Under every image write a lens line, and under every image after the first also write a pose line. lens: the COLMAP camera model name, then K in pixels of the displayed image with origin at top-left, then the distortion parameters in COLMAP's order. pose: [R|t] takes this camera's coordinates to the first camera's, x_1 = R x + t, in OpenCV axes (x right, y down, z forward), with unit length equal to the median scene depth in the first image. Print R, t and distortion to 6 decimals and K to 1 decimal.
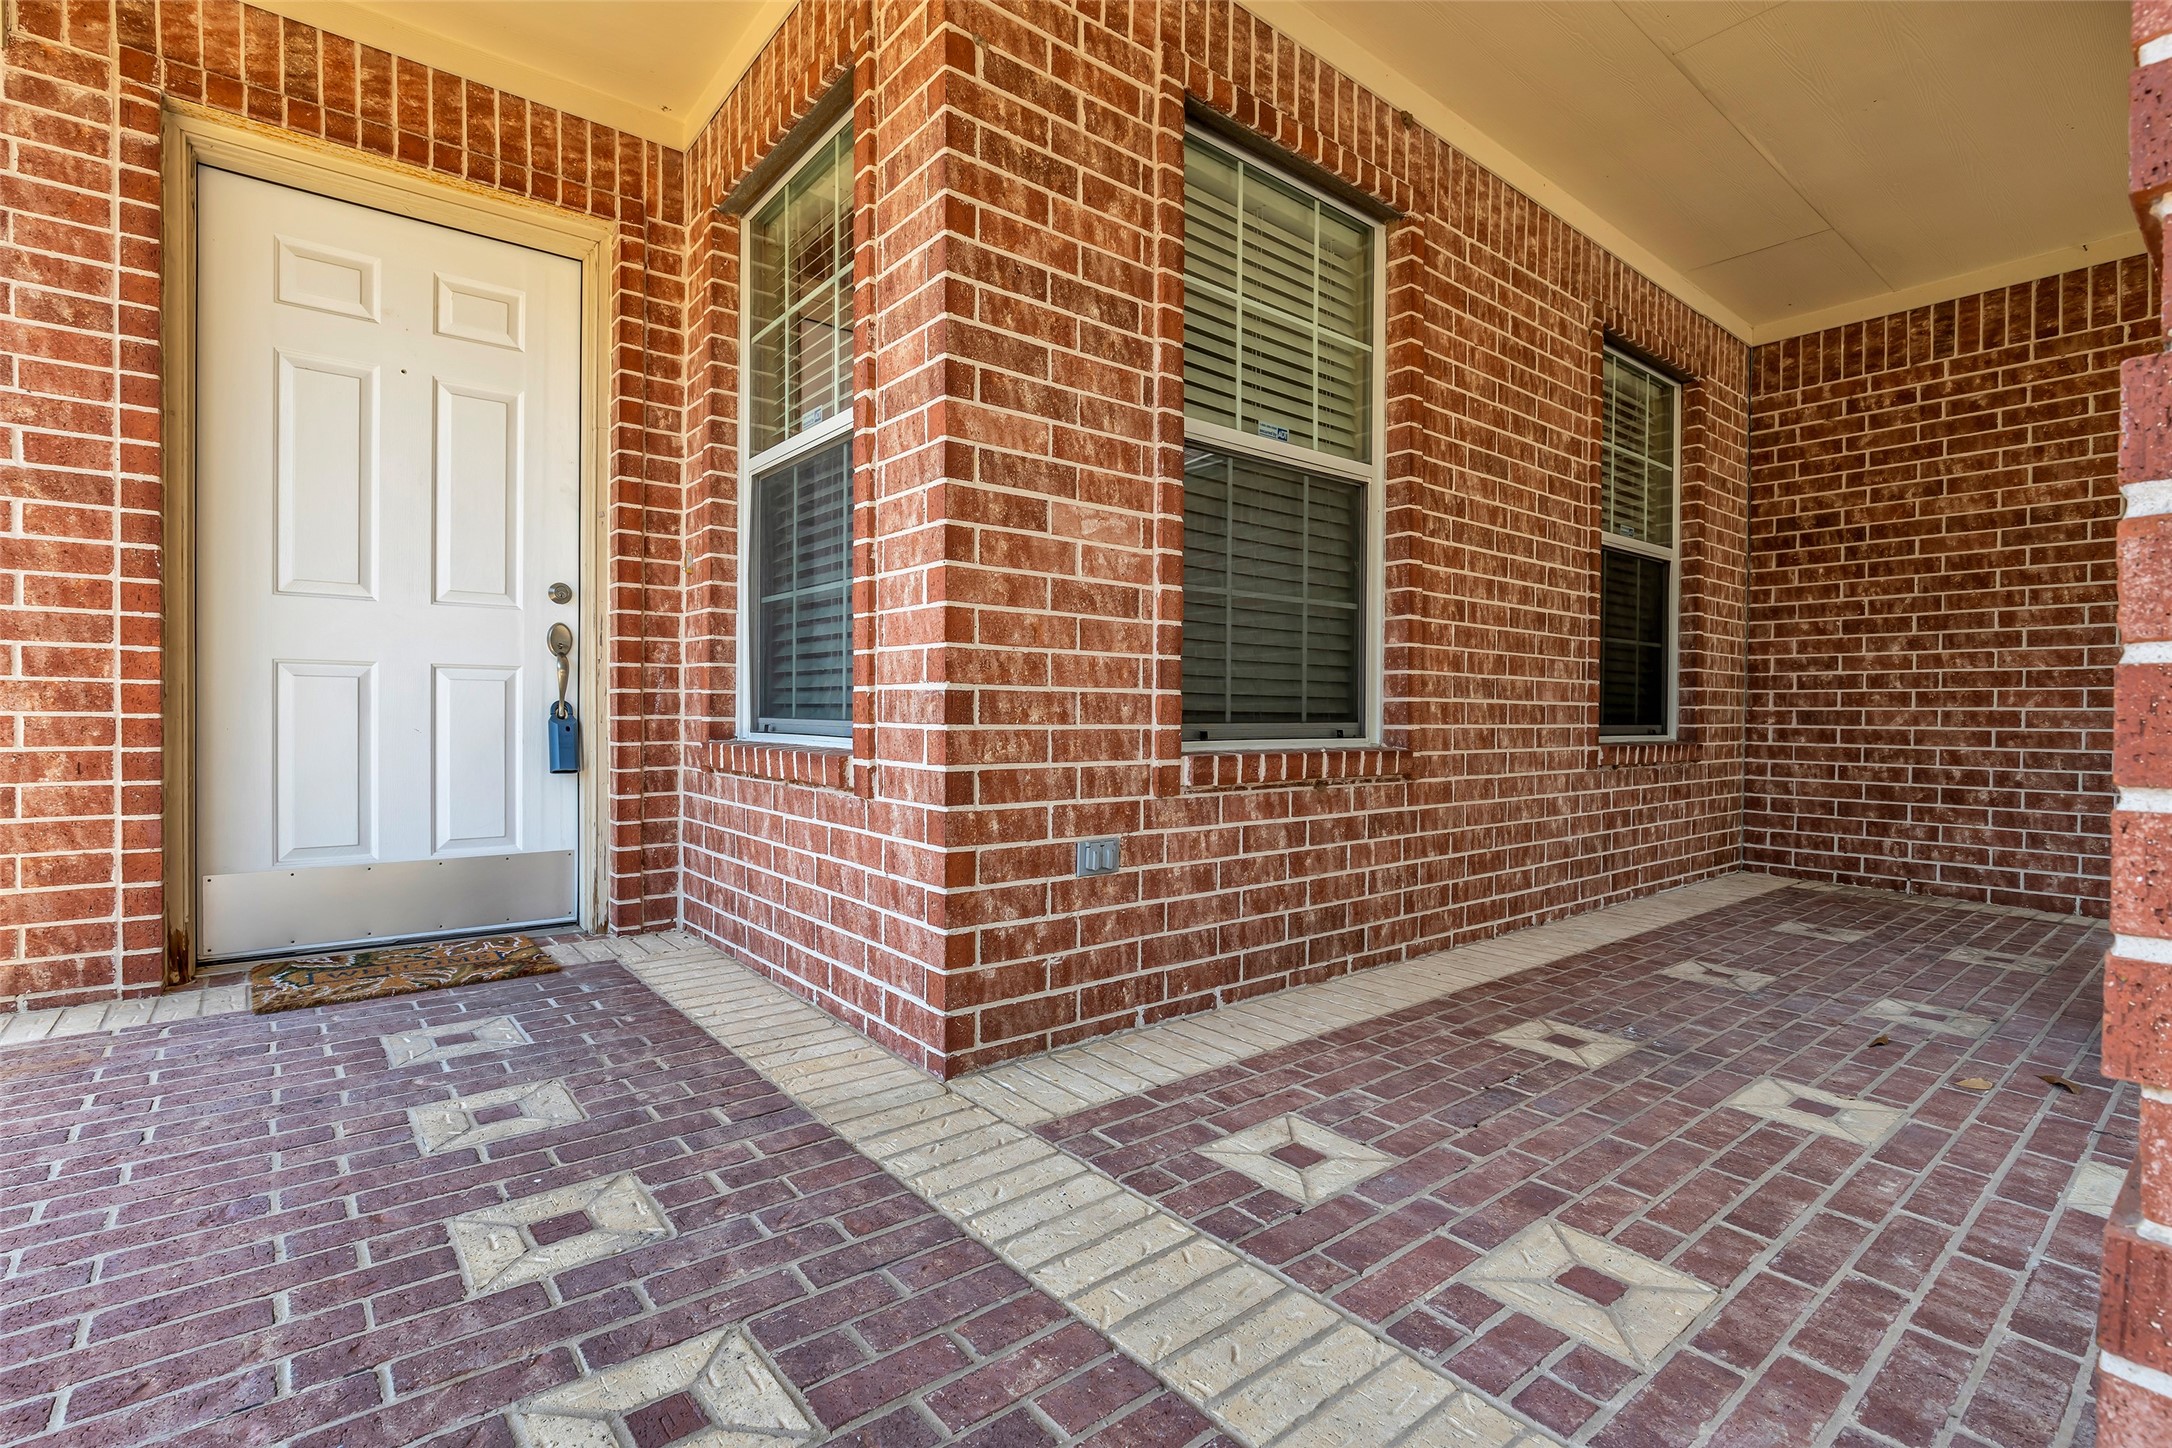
lens RADIAL K [[989.4, 0, 1082.7], [0, 989.4, 721.9], [0, 0, 1]] dist [-0.000991, -0.000105]
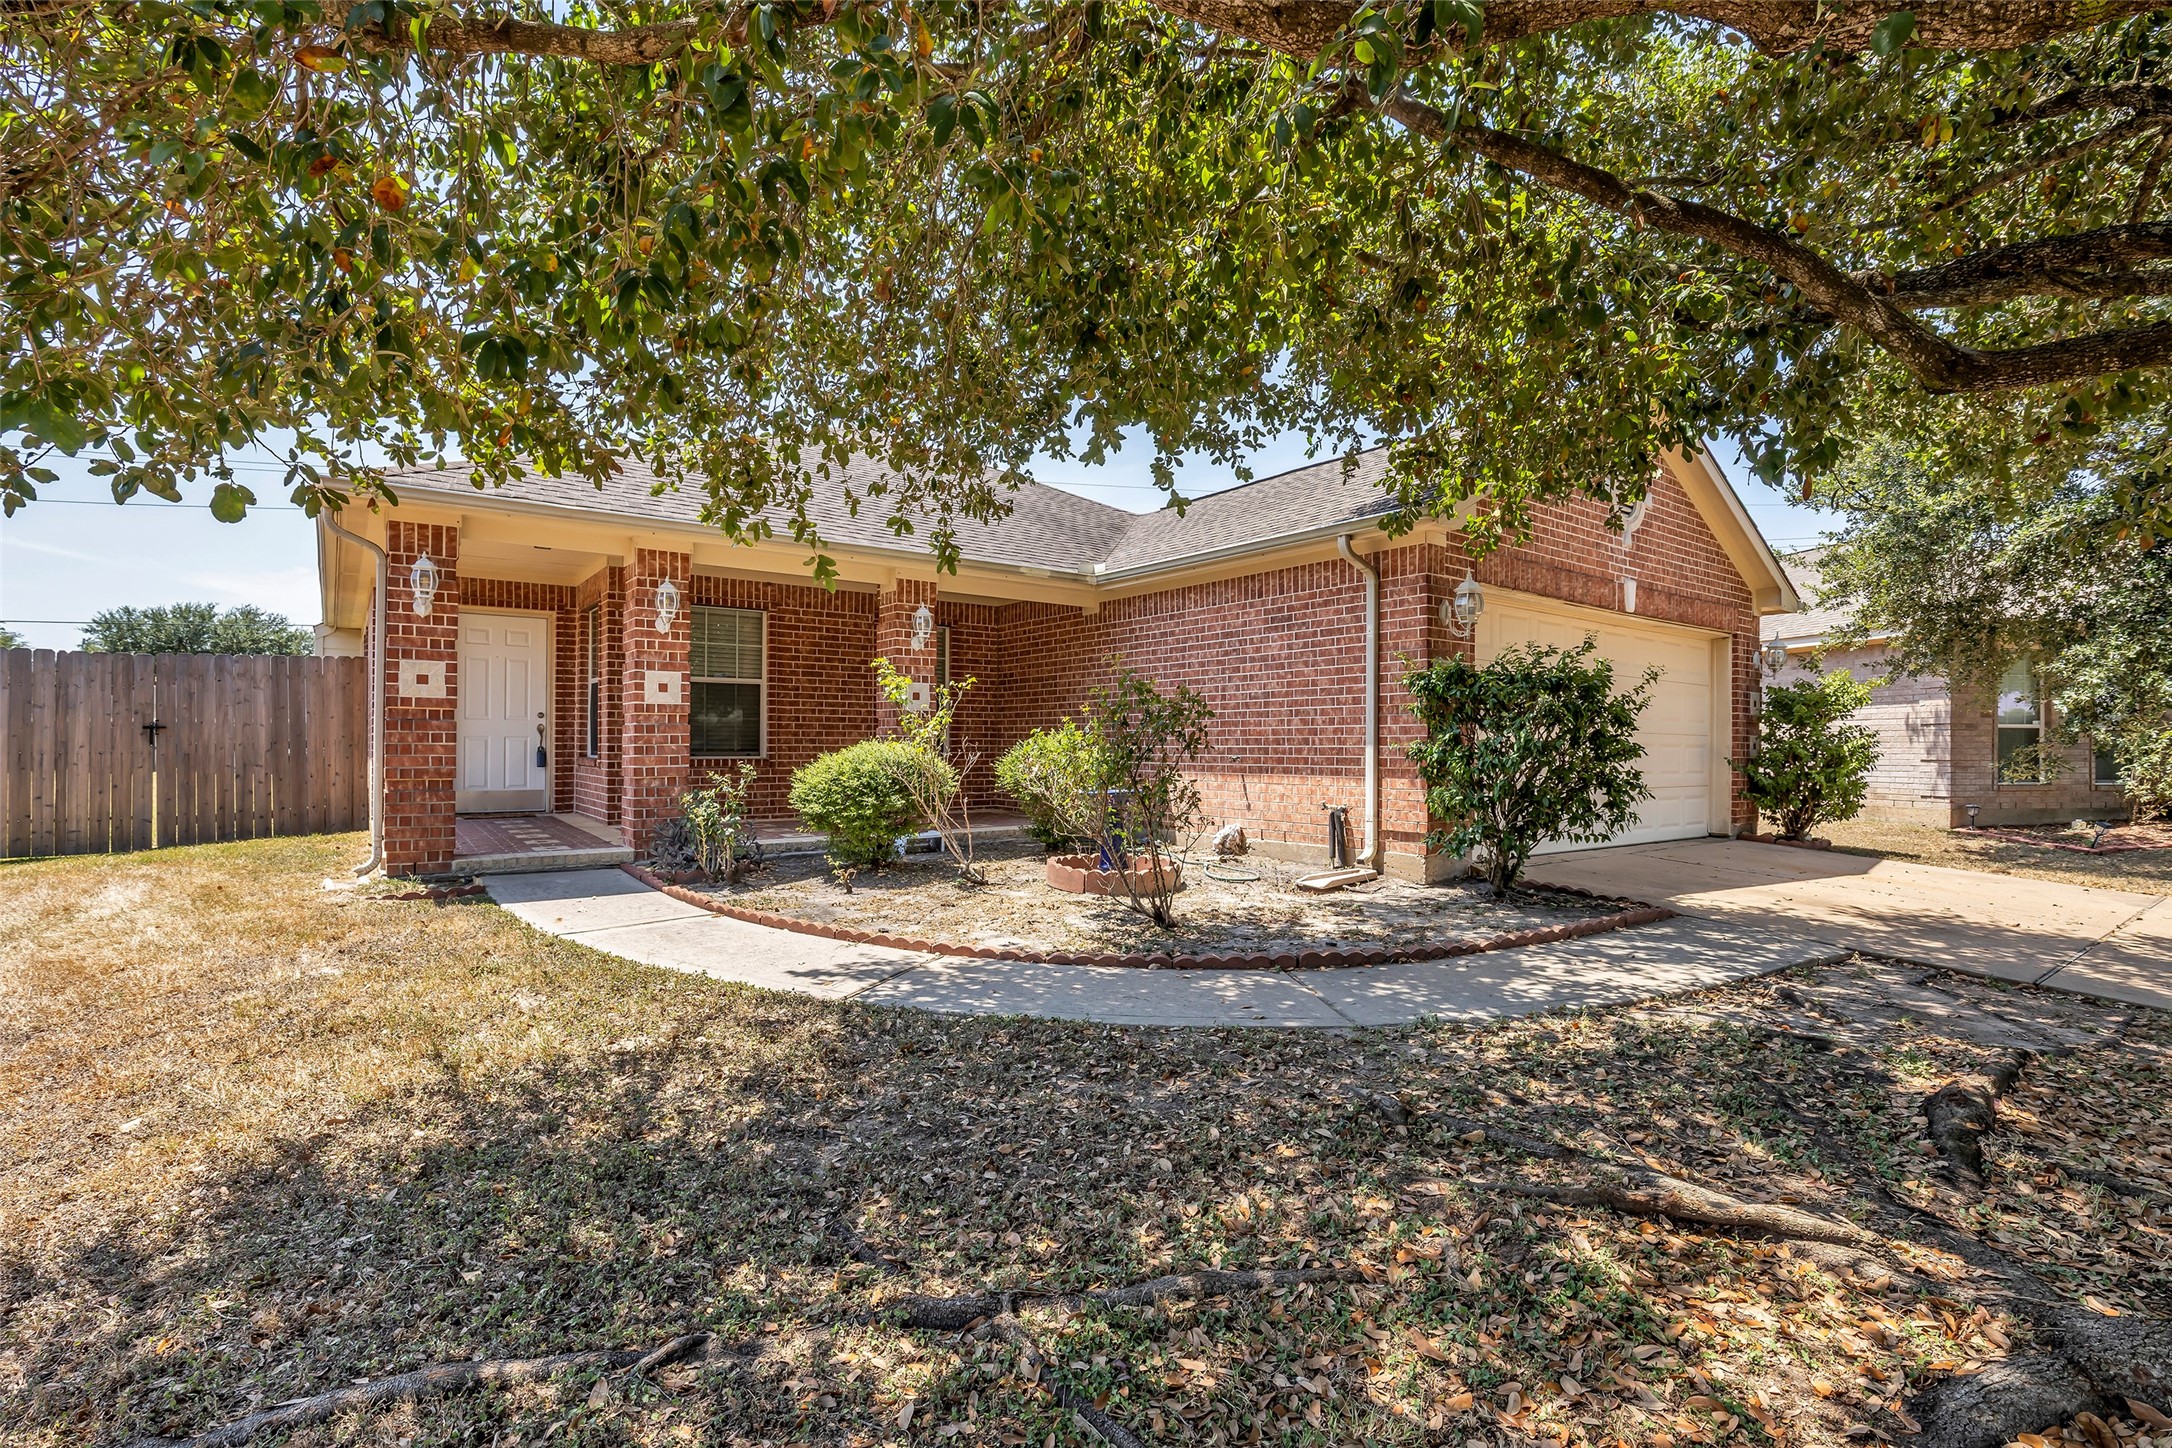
lens RADIAL K [[989.4, 0, 1089.6], [0, 989.4, 732.3], [0, 0, 1]] dist [-0.000991, -0.000105]
pose [[0.999317, -0.004899, -0.036638, 1.592338], [0.004399, 0.999896, -0.013729, -0.014524], [0.036702, 0.013559, 0.999234, -2.504930]]
